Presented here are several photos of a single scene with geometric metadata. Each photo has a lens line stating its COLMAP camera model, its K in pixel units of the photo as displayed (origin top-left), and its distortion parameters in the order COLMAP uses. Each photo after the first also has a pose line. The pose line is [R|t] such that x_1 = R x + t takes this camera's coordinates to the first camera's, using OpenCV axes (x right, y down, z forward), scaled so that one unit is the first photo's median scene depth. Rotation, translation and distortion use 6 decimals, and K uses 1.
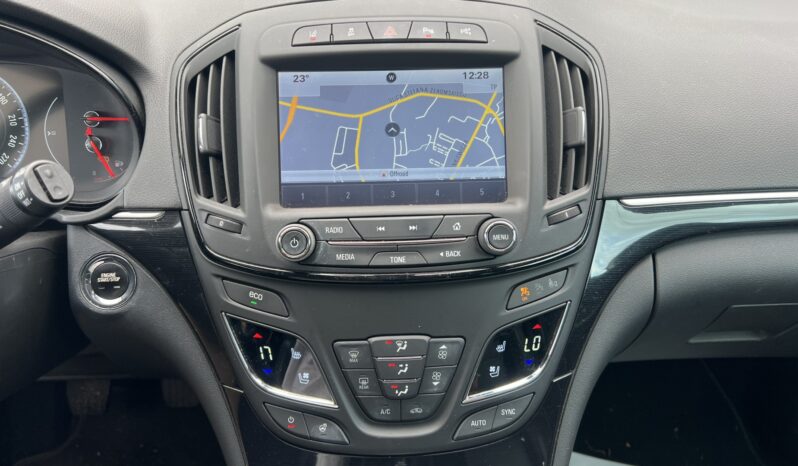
lens RADIAL K [[597.1, 0, 398.8], [0, 597.1, 234.6], [0, 0, 1]] dist [0.049274, -0.000919]
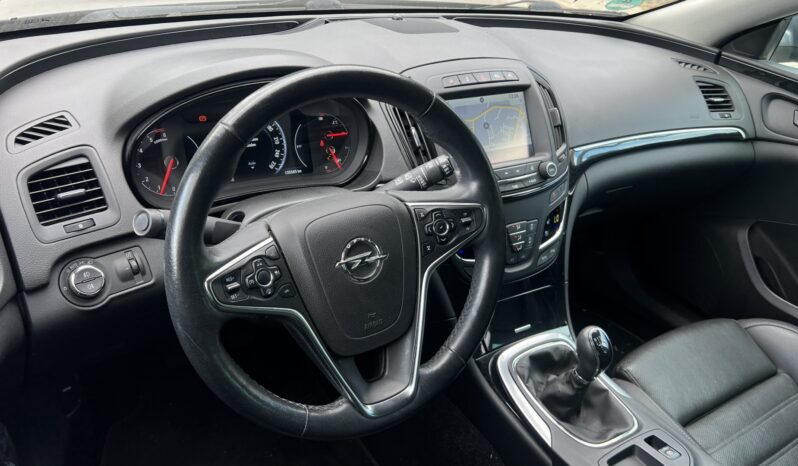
lens RADIAL K [[597.1, 0, 399.1], [0, 597.1, 231.9], [0, 0, 1]] dist [0.049274, -0.000919]
pose [[0.871046, -0.167960, 0.461593, -1.286763], [0.150430, 0.985785, 0.074830, -0.019141], [-0.467600, 0.004257, 0.883930, -0.657795]]
